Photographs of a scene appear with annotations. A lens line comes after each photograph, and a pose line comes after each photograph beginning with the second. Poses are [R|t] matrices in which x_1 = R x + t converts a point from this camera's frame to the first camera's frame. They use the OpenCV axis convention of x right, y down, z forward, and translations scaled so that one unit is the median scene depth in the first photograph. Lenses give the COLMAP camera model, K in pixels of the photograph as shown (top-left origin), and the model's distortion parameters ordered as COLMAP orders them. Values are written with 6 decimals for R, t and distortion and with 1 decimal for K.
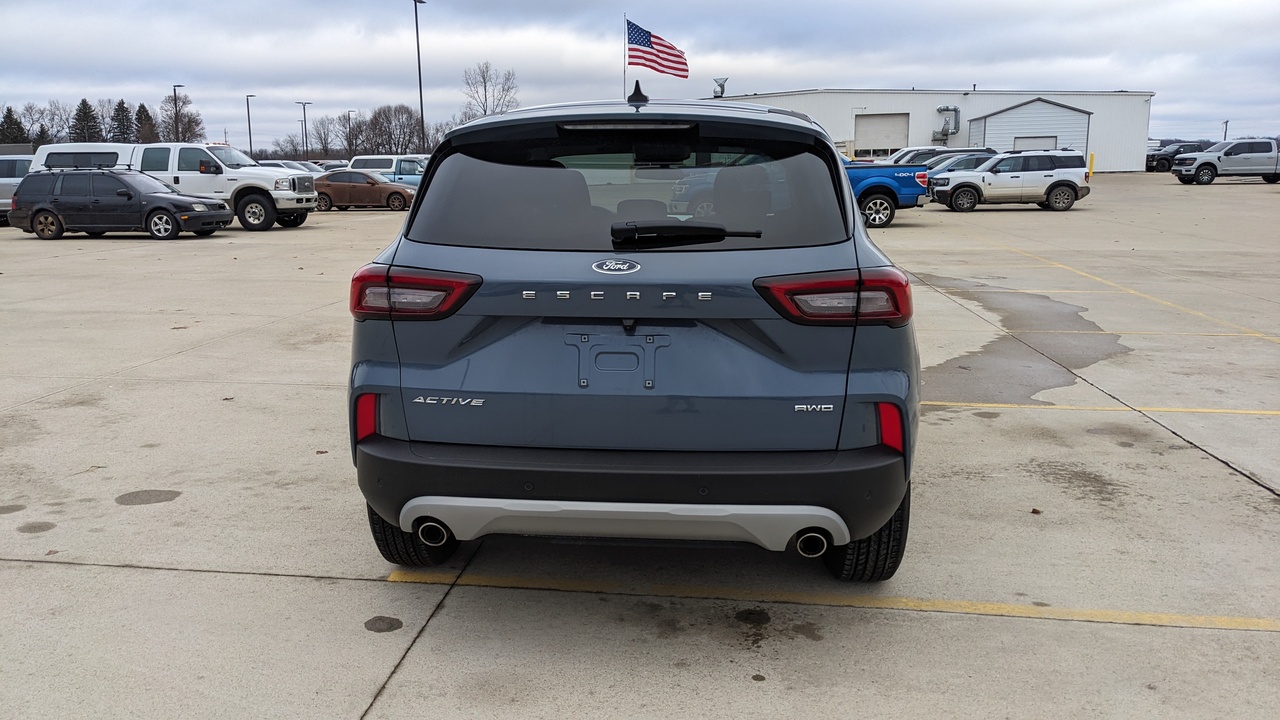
lens RADIAL K [[1004.8, 0, 616.4], [0, 1004.8, 359.6], [0, 0, 1]] dist [0.048594, -0.078250]
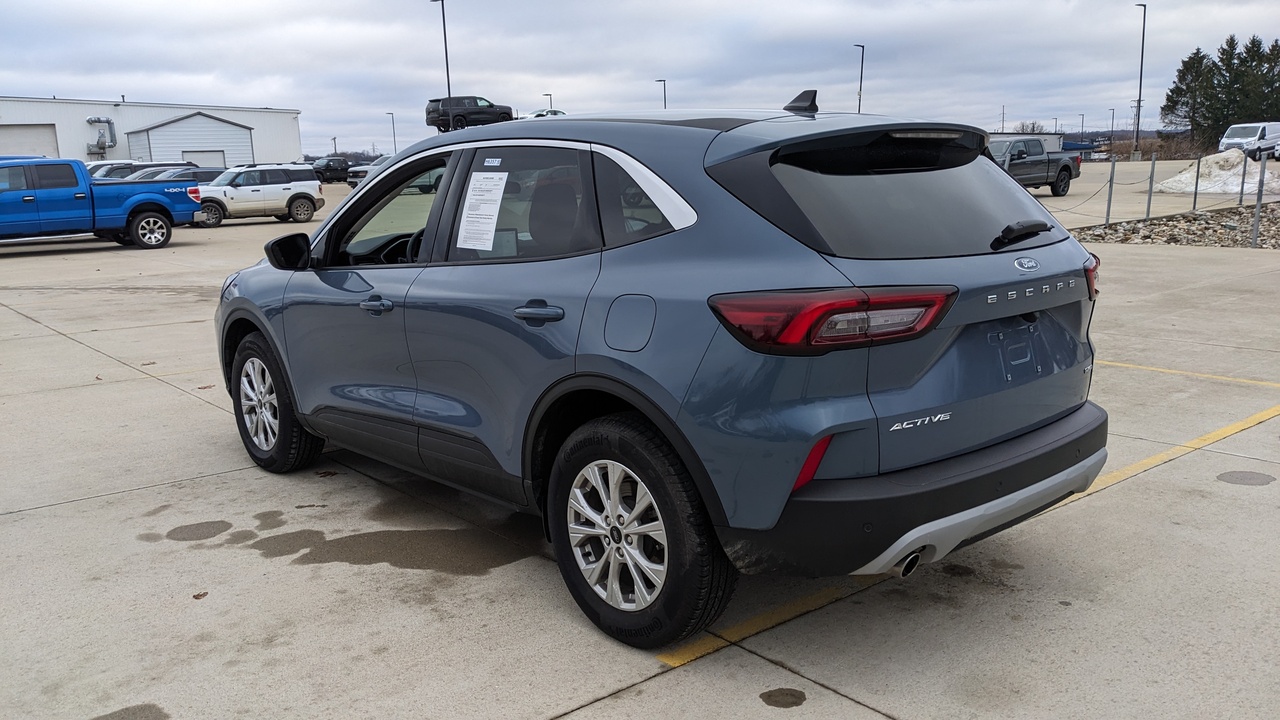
lens RADIAL K [[1004.8, 0, 617.4], [0, 1004.8, 373.9], [0, 0, 1]] dist [0.048594, -0.078250]
pose [[0.688047, -0.153755, 0.709190, -0.122481], [0.153842, 0.985987, 0.064509, -0.012893], [-0.709171, 0.064718, 0.702059, 0.062789]]
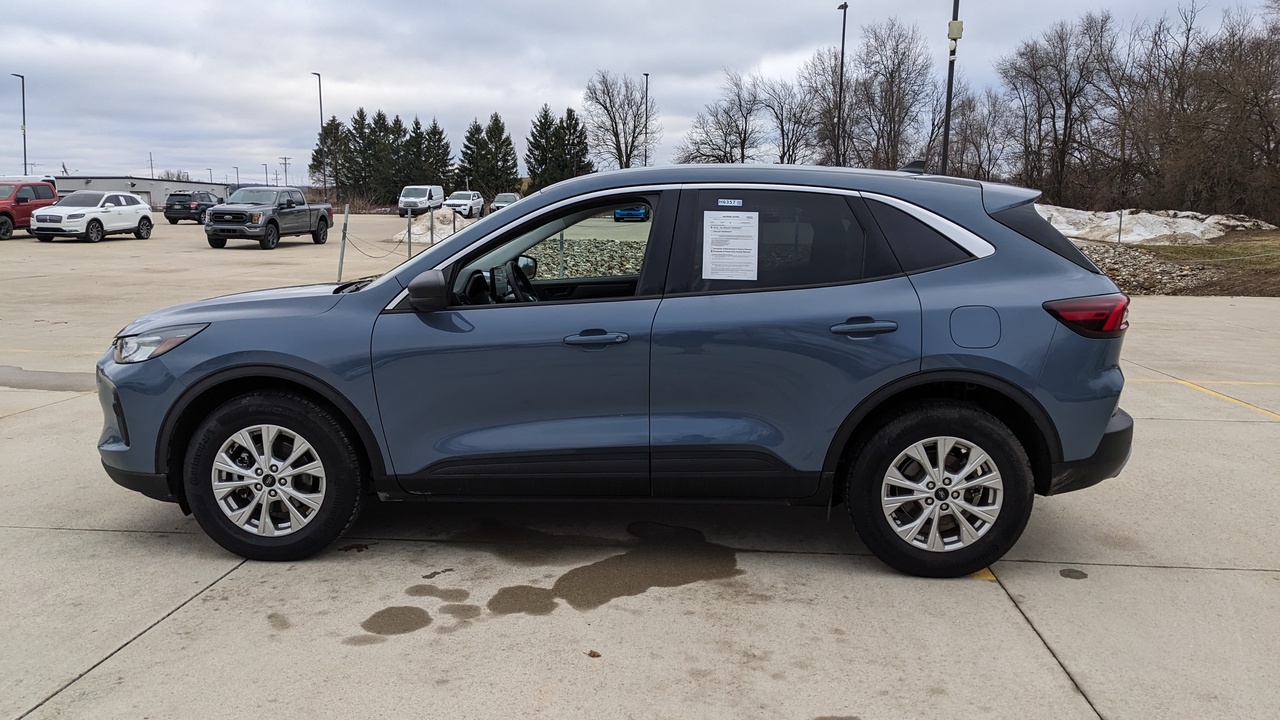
lens RADIAL K [[1004.8, 0, 616.3], [0, 1004.8, 369.8], [0, 0, 1]] dist [0.048594, -0.078250]
pose [[-0.032288, -0.146835, 0.988634, -0.195698], [0.173412, 0.973325, 0.150225, -0.038976], [-0.984320, 0.176291, -0.005964, 0.206422]]
